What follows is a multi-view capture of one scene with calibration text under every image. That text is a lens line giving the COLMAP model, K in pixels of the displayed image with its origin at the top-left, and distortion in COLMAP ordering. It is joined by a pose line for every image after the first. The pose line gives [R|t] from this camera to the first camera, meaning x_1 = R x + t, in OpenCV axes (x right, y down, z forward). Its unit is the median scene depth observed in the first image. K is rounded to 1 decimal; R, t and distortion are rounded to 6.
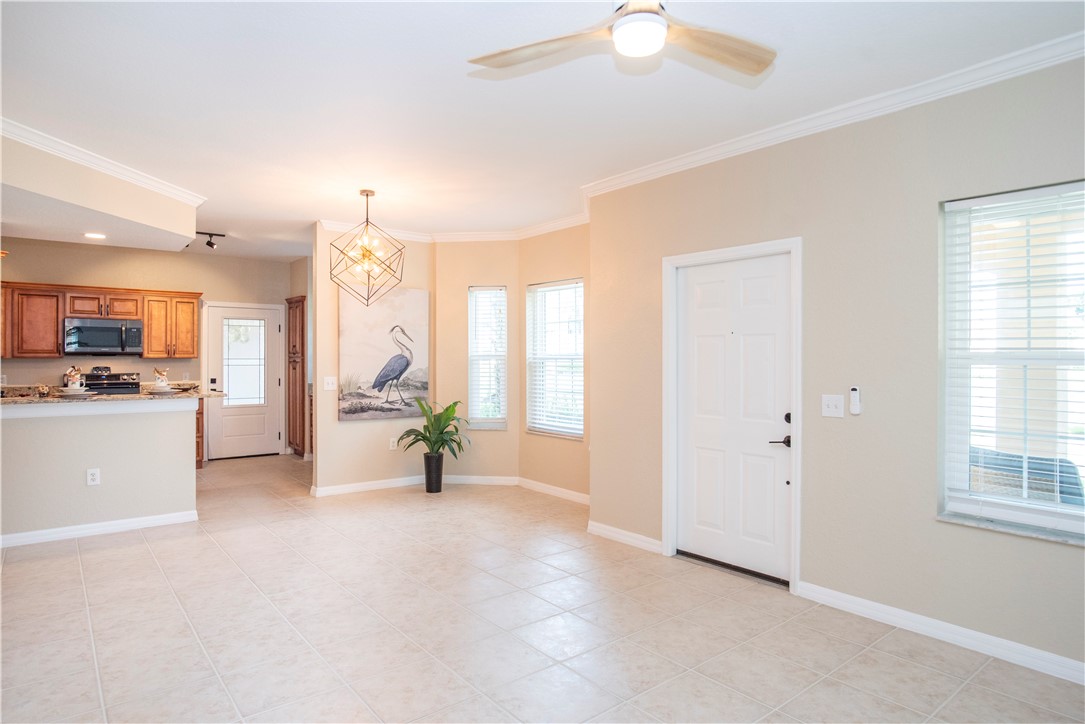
lens RADIAL K [[625.7, 0, 531.9], [0, 625.7, 356.7], [0, 0, 1]] dist [-0.037726, 0.014587]
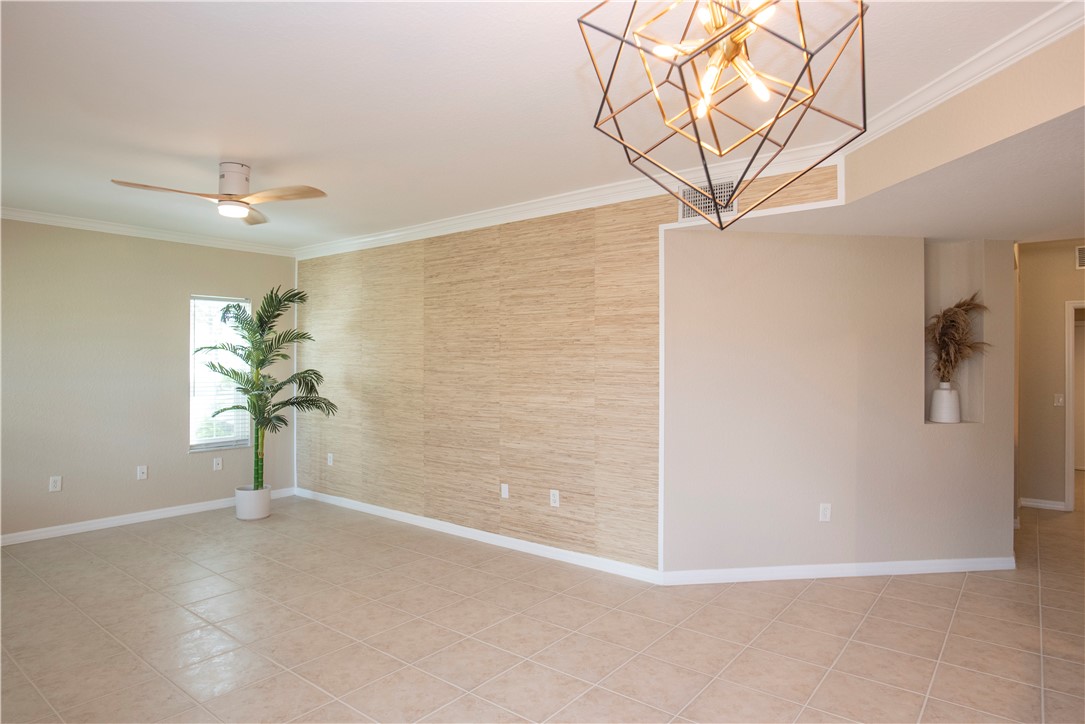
lens RADIAL K [[625.7, 0, 541.7], [0, 625.7, 359.1], [0, 0, 1]] dist [-0.037726, 0.014587]
pose [[-0.971298, -0.003742, -0.237836, -0.094217], [-0.002521, 0.999982, -0.005438, -0.017936], [0.237852, -0.004683, -0.971290, 0.980772]]
